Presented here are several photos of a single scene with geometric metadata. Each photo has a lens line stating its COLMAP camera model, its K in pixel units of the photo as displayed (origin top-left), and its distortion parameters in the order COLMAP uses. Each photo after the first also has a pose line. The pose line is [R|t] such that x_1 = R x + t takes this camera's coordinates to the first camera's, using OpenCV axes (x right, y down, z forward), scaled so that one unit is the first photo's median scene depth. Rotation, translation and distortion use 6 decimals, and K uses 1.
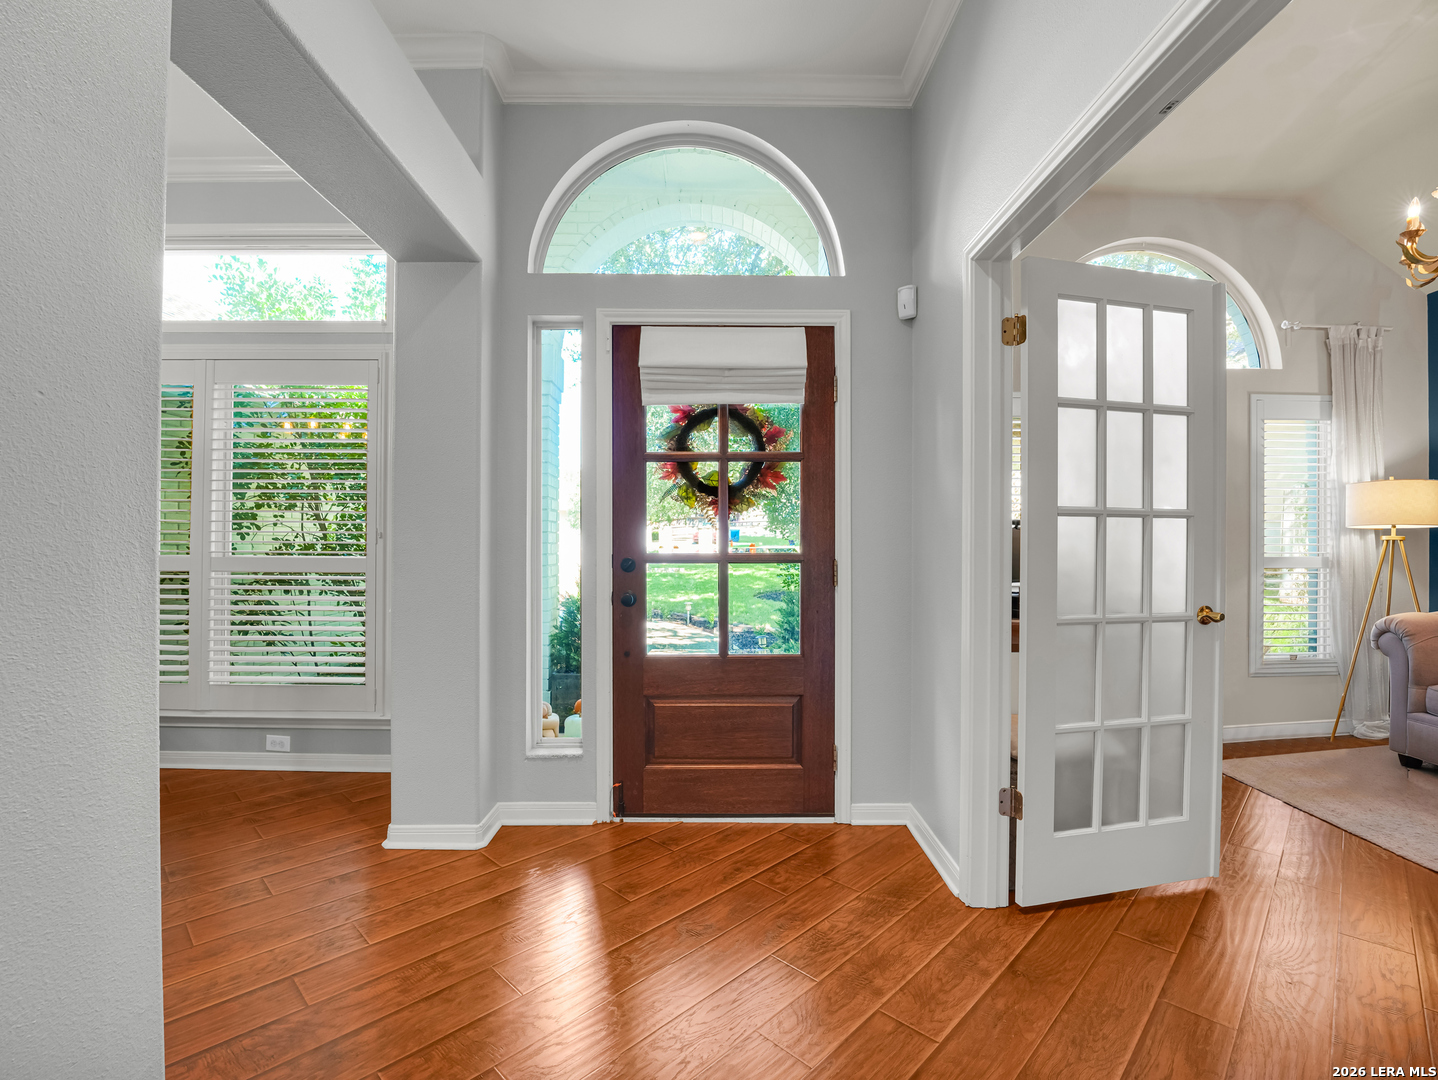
lens RADIAL K [[675.7, 0, 717.7], [0, 675.7, 541.1], [0, 0, 1]] dist [-0.023387, 0.001401]
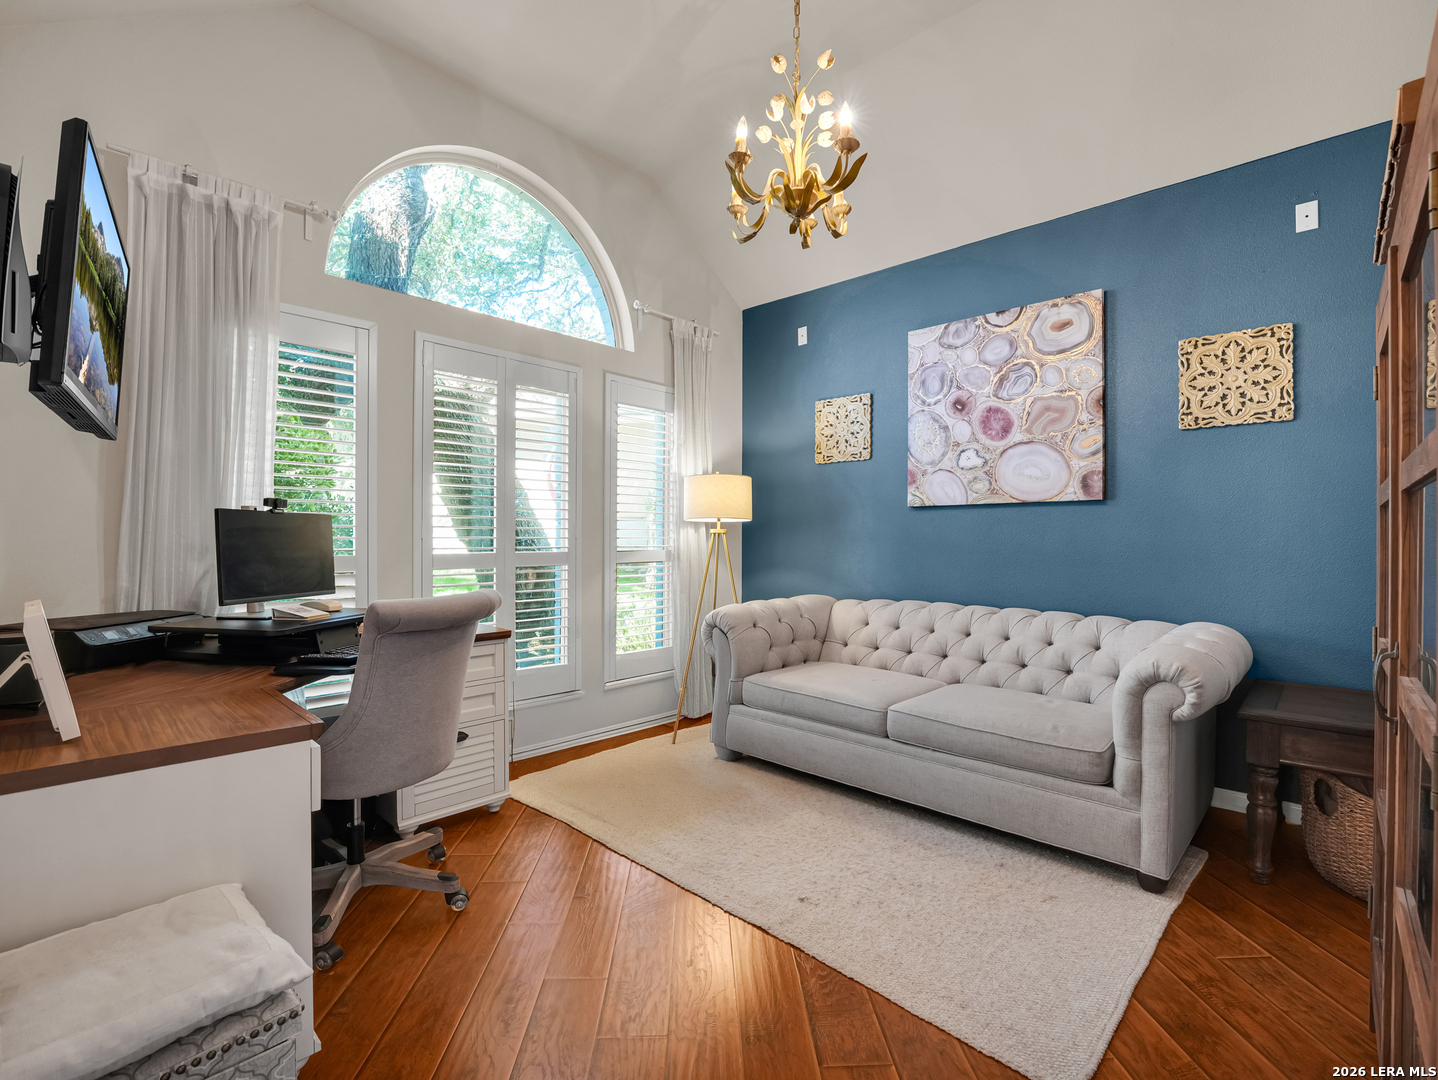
lens RADIAL K [[675.7, 0, 724.6], [0, 675.7, 536.2], [0, 0, 1]] dist [-0.023387, 0.001401]
pose [[0.691467, 0.000332, 0.722408, 0.249989], [-0.001999, 0.999997, 0.001454, 0.001686], [-0.722406, -0.002449, 0.691465, 0.246139]]
